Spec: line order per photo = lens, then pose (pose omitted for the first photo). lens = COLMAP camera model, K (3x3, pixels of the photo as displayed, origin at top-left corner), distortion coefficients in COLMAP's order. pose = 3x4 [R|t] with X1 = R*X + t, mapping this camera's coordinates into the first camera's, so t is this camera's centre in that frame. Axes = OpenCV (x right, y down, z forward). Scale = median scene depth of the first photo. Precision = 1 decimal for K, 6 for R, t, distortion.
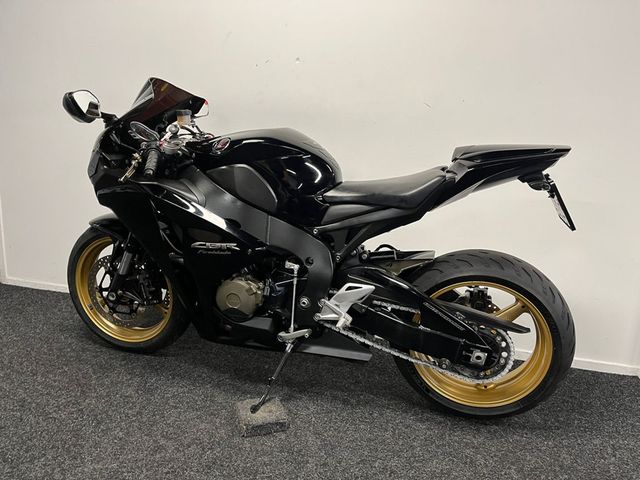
lens RADIAL K [[488.3, 0, 320.0], [0, 488.3, 240.0], [0, 0, 1]] dist [0.068482, -0.102745]
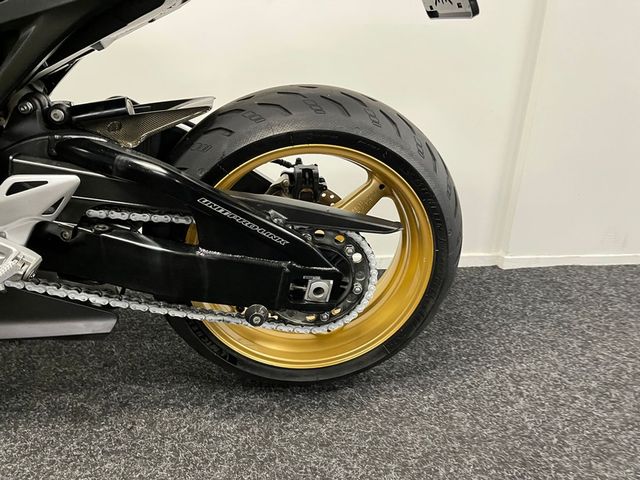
lens RADIAL K [[486.7, 0, 324.0], [0, 486.7, 242.8], [0, 0, 1]] dist [0.073800, -0.100287]
pose [[0.920088, -0.151275, 0.361323, 0.140523], [0.085405, 0.977700, 0.191856, 0.085590], [-0.382289, -0.145666, 0.912489, 0.505521]]
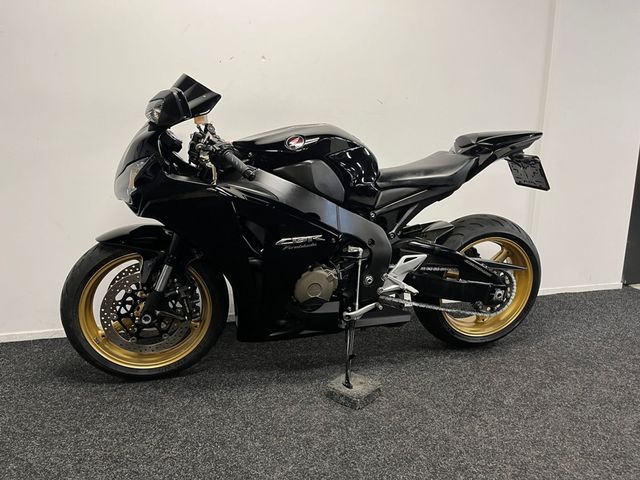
lens RADIAL K [[488.3, 0, 320.0], [0, 488.3, 240.0], [0, 0, 1]] dist [0.068482, -0.102745]
pose [[0.860654, -0.140902, 0.489308, -0.673997], [0.136929, 0.989598, 0.044118, -0.027493], [-0.490434, 0.029030, 0.870994, 0.084014]]
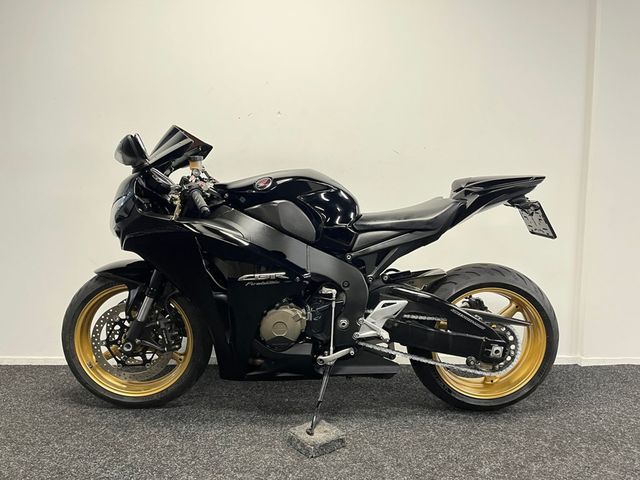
lens RADIAL K [[486.7, 0, 324.0], [0, 486.7, 242.8], [0, 0, 1]] dist [0.073800, -0.100287]
pose [[0.955182, -0.060385, 0.289796, -0.384753], [0.095223, 0.989618, -0.107651, 0.063942], [-0.280287, 0.130421, 0.951015, -0.043308]]
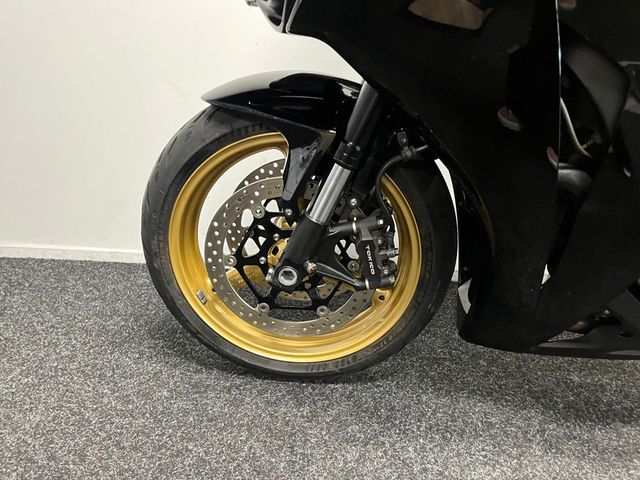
lens RADIAL K [[486.7, 0, 324.0], [0, 486.7, 242.8], [0, 0, 1]] dist [0.073800, -0.100287]
pose [[0.981646, -0.087642, 0.169379, -0.547119], [0.058190, 0.983443, 0.171621, 0.018986], [-0.181616, -0.158615, 0.970493, 0.705081]]
